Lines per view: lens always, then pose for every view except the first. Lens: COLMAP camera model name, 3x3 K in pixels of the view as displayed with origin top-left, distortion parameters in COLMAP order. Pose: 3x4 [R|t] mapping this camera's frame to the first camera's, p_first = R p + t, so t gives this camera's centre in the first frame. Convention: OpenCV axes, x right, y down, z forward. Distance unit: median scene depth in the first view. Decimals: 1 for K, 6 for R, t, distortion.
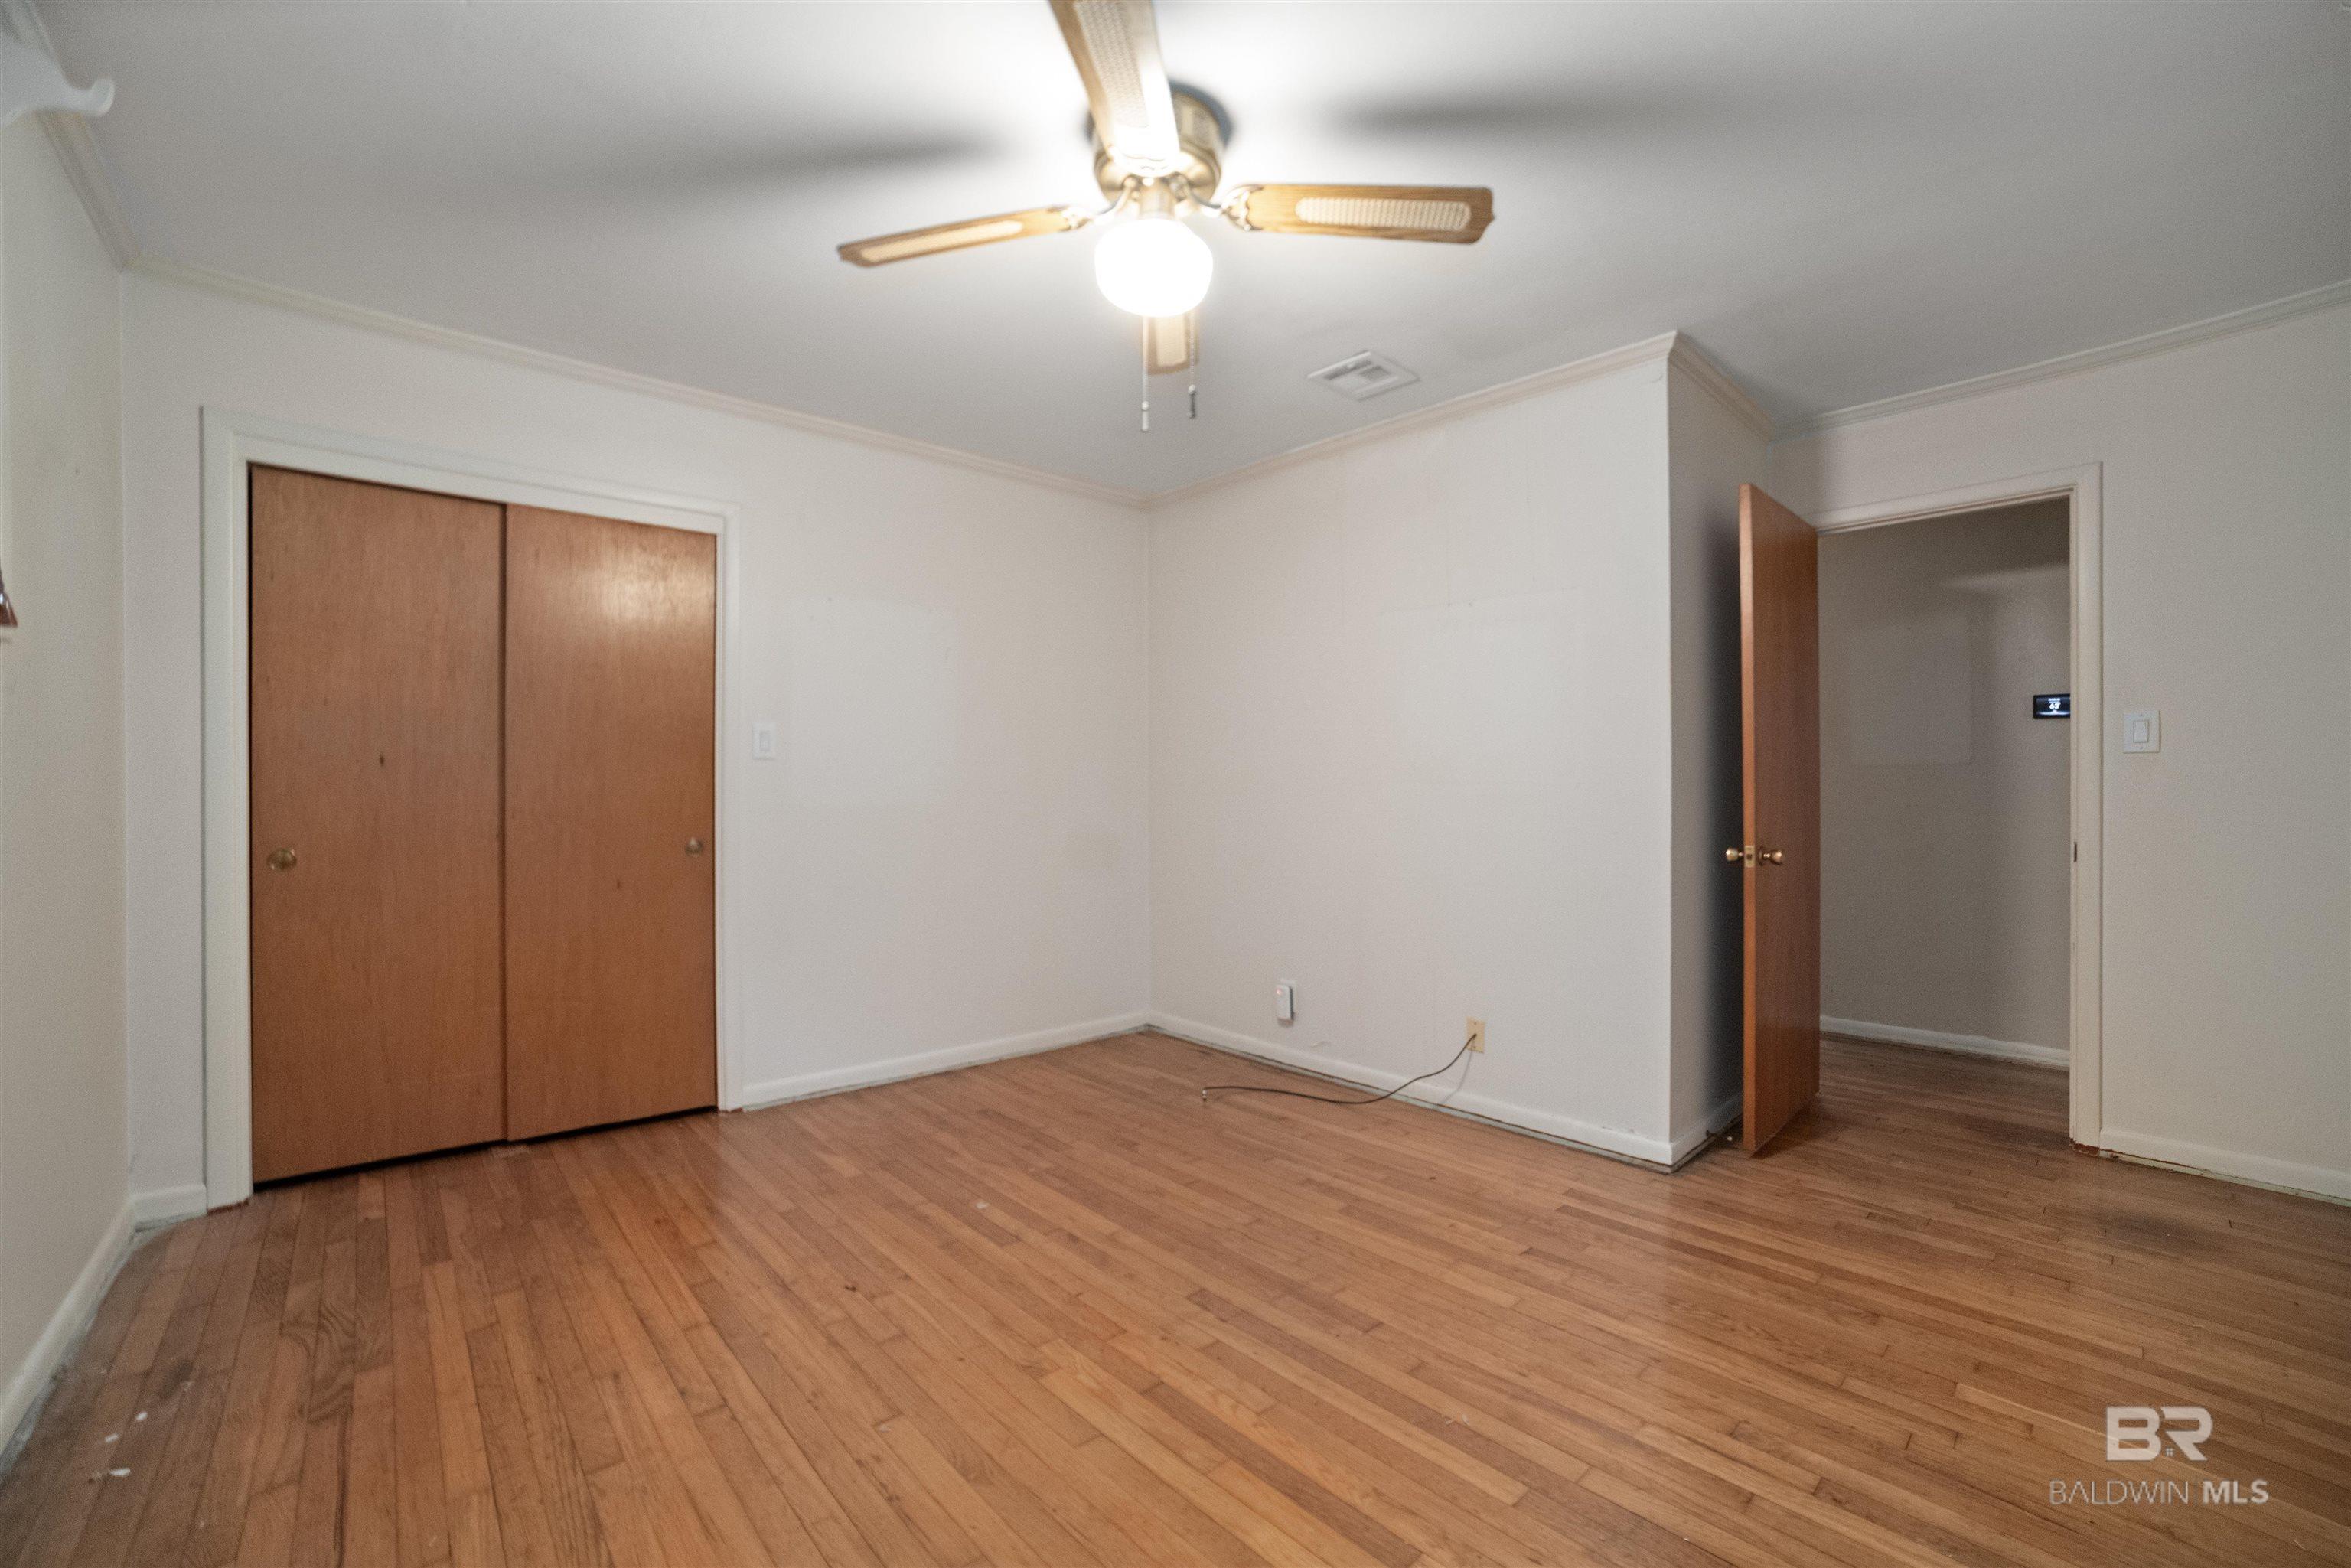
lens RADIAL K [[955.3, 0, 1188.1], [0, 955.3, 792.1], [0, 0, 1]] dist [-0.112157, 0.038384]
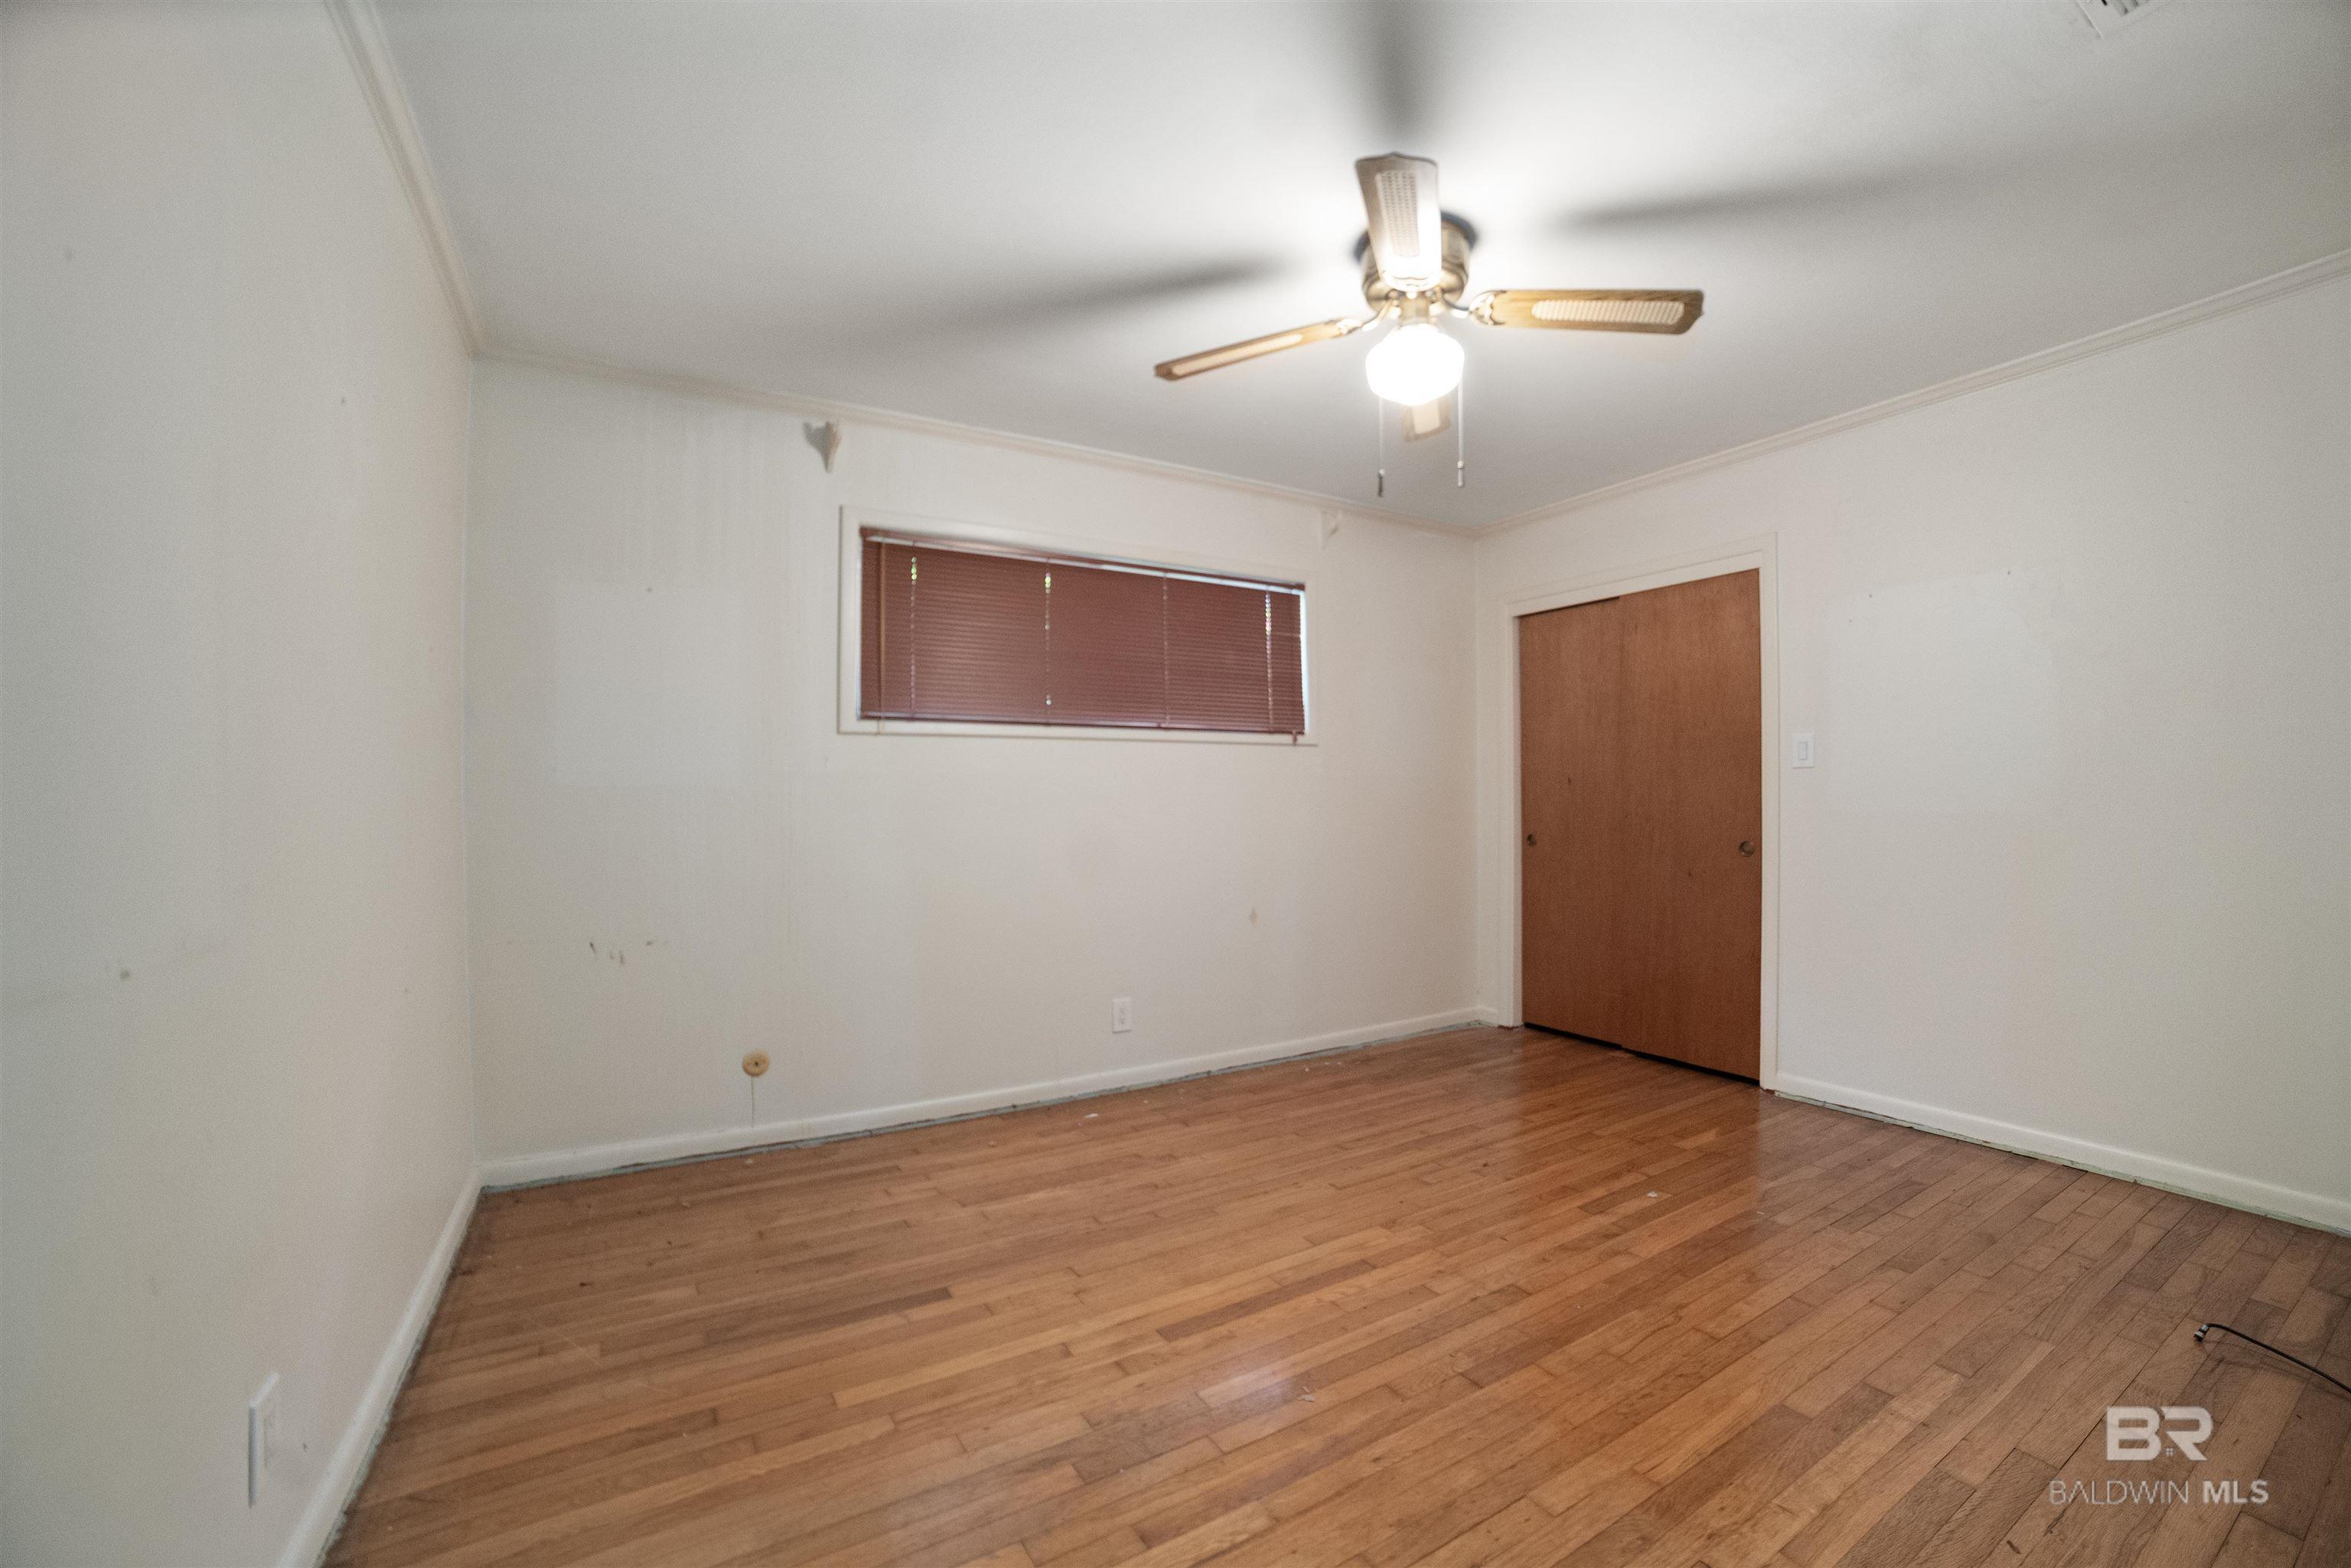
lens RADIAL K [[955.3, 0, 1188.1], [0, 955.3, 792.1], [0, 0, 1]] dist [-0.112157, 0.038384]
pose [[-0.195390, -0.007270, -0.980699, 0.942343], [0.008702, 0.999920, -0.009146, -0.002526], [0.980687, -0.010321, -0.195311, 0.737656]]
